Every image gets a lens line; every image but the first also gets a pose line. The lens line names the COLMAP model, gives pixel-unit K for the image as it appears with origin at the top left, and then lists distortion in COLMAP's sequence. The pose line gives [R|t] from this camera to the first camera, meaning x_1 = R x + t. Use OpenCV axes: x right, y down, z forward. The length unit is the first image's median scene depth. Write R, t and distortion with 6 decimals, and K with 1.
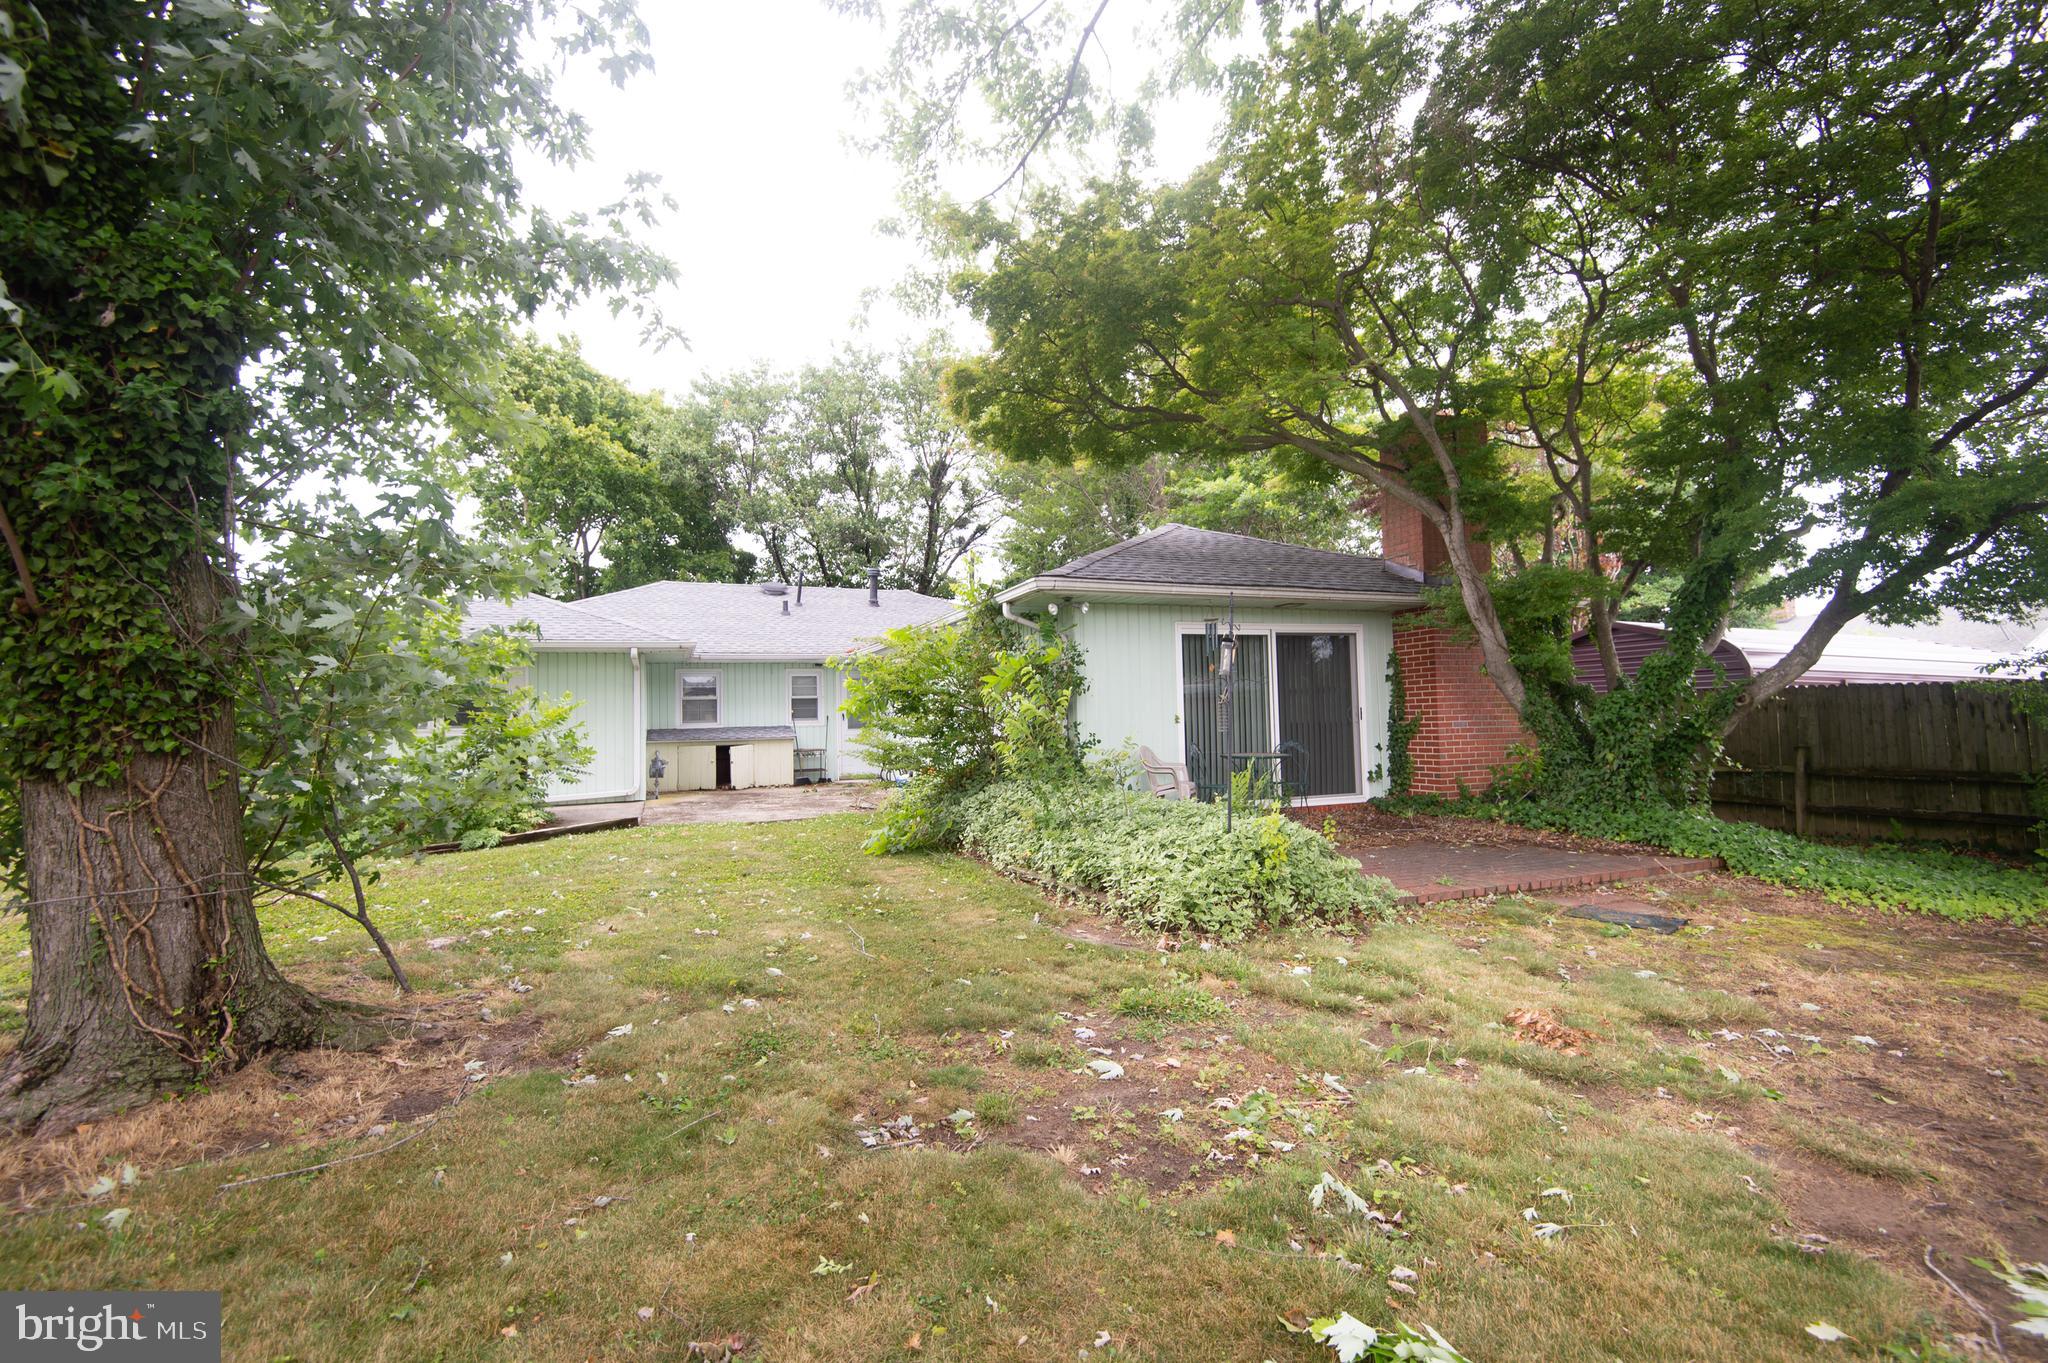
lens RADIAL K [[968.0, 0, 1024.0], [0, 968.0, 681.5], [0, 0, 1]] dist [-0.017263, -0.000264]
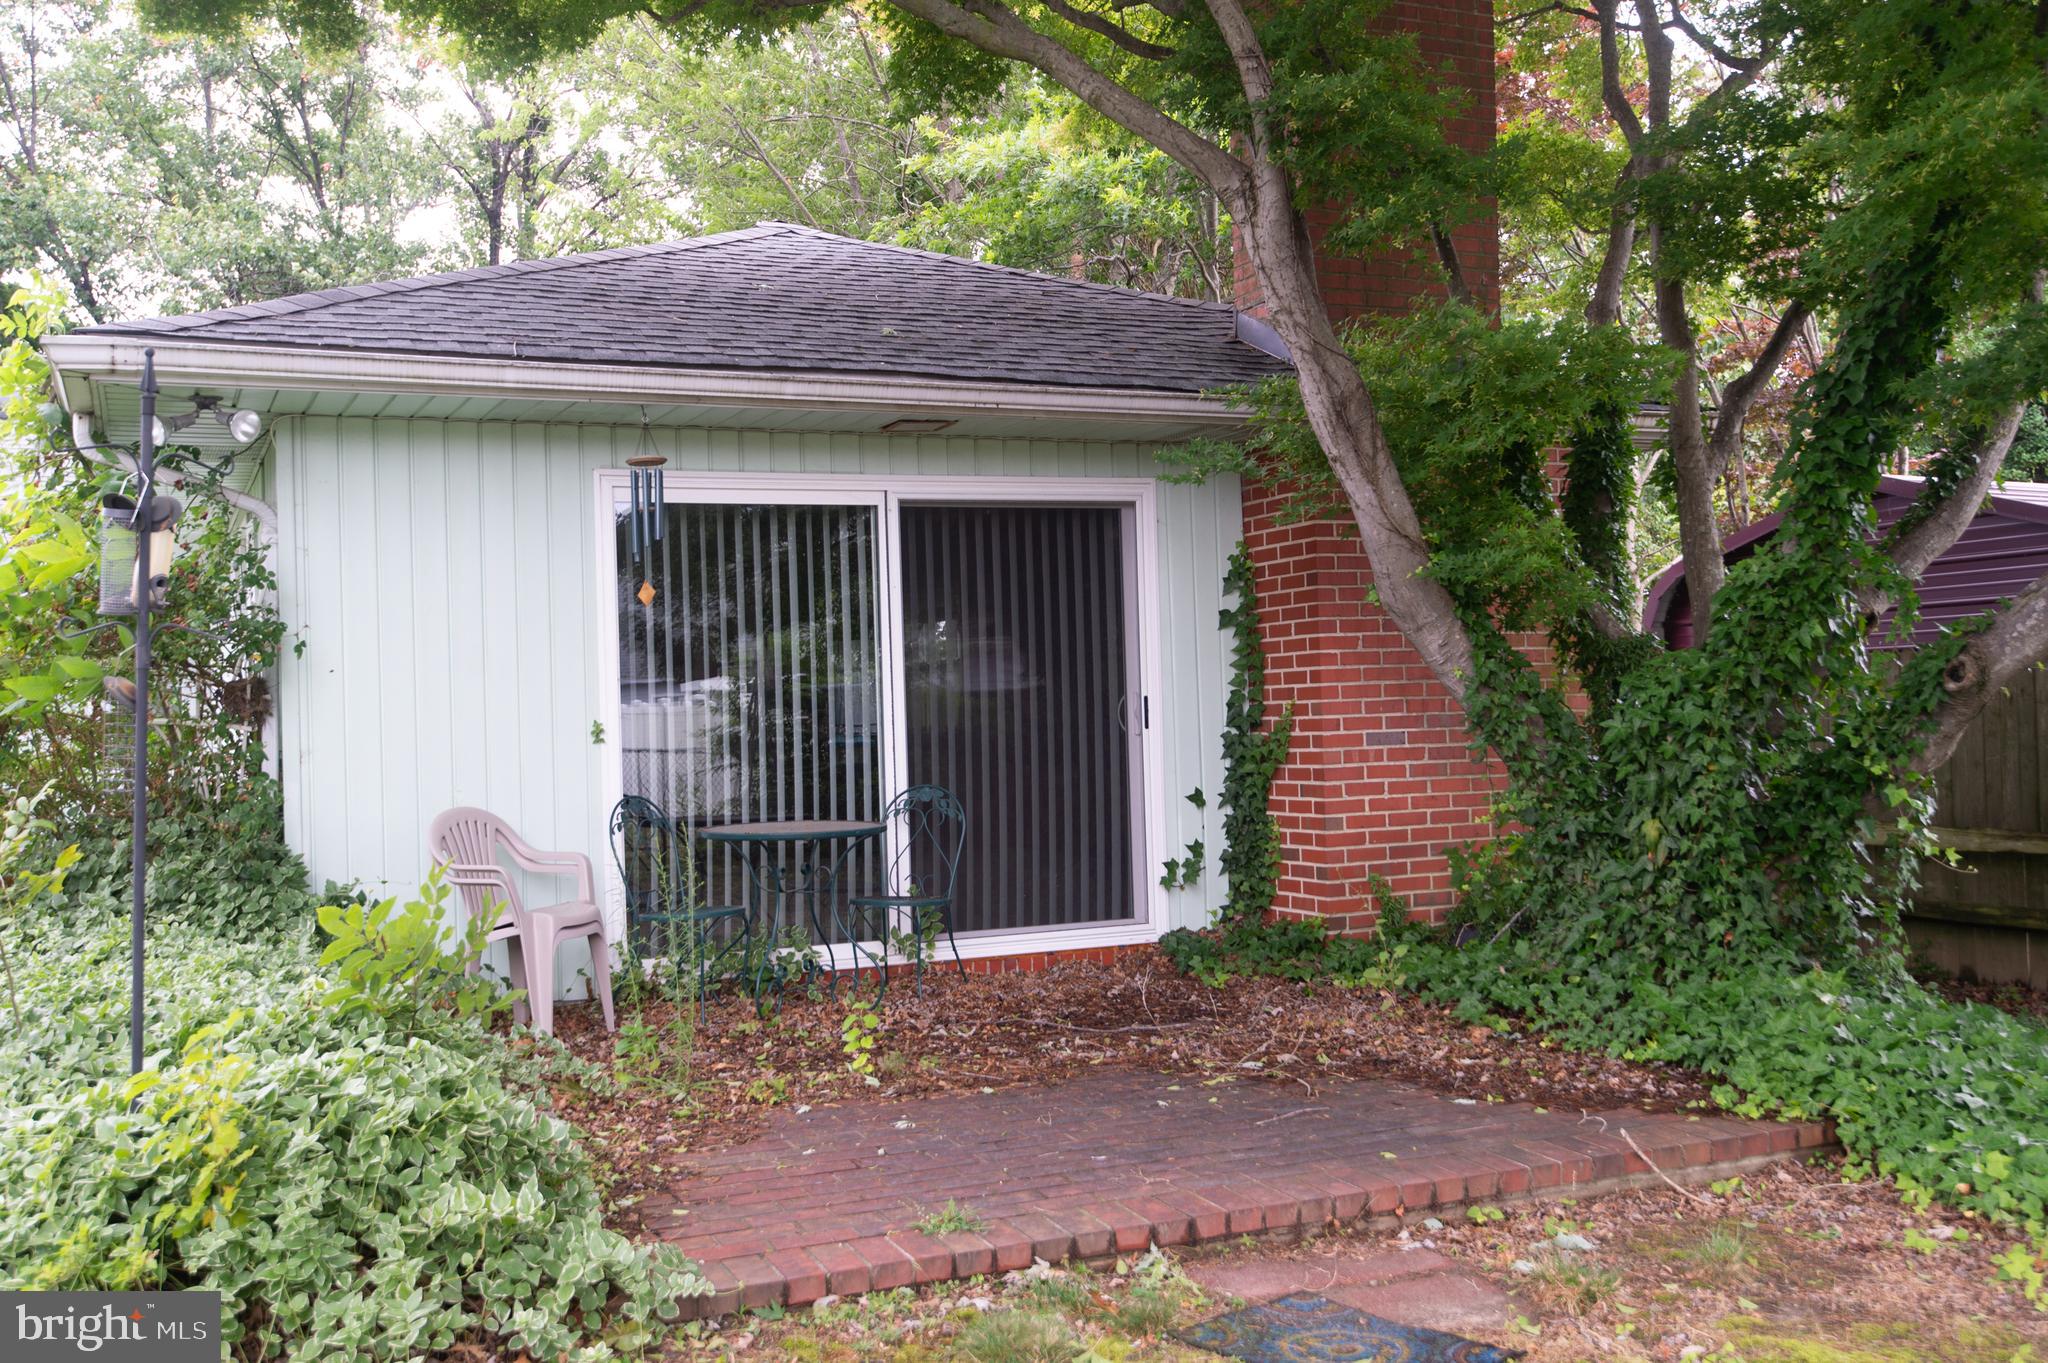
lens RADIAL K [[2188.3, 0, 1024.0], [0, 2188.3, 681.5], [0, 0, 1]] dist [0.003365, 0.005912]
pose [[0.996991, -0.003935, 0.077416, 0.240623], [0.002193, 0.999743, 0.022574, 0.001598], [-0.077484, -0.022337, 0.996743, 0.142335]]
